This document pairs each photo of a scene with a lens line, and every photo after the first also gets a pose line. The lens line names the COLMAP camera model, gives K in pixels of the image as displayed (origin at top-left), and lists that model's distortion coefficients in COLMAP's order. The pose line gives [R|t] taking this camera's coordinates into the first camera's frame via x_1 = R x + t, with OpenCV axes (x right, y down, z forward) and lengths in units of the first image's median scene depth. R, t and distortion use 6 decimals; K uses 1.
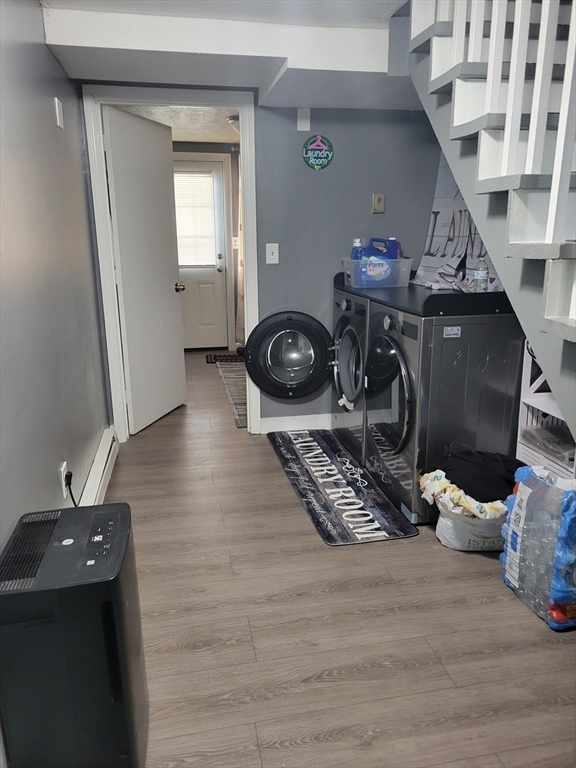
lens RADIAL K [[572.1, 0, 287.7], [0, 572.1, 383.1], [0, 0, 1]] dist [0.058831, -0.038135]
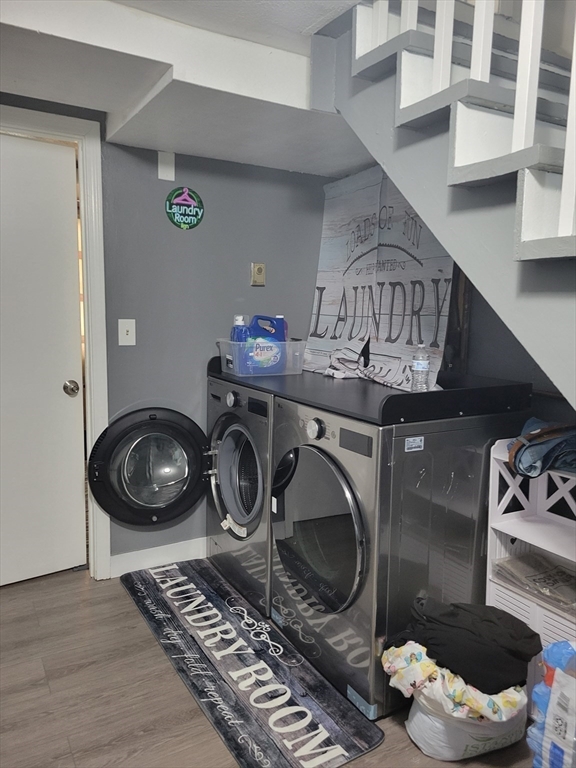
lens RADIAL K [[572.1, 0, 290.7], [0, 572.1, 383.8], [0, 0, 1]] dist [0.058831, -0.038135]
pose [[0.945005, -0.018348, 0.326540, -0.078048], [0.058061, 0.991978, -0.112289, -0.068911], [-0.321860, 0.125073, 0.938490, 0.260393]]
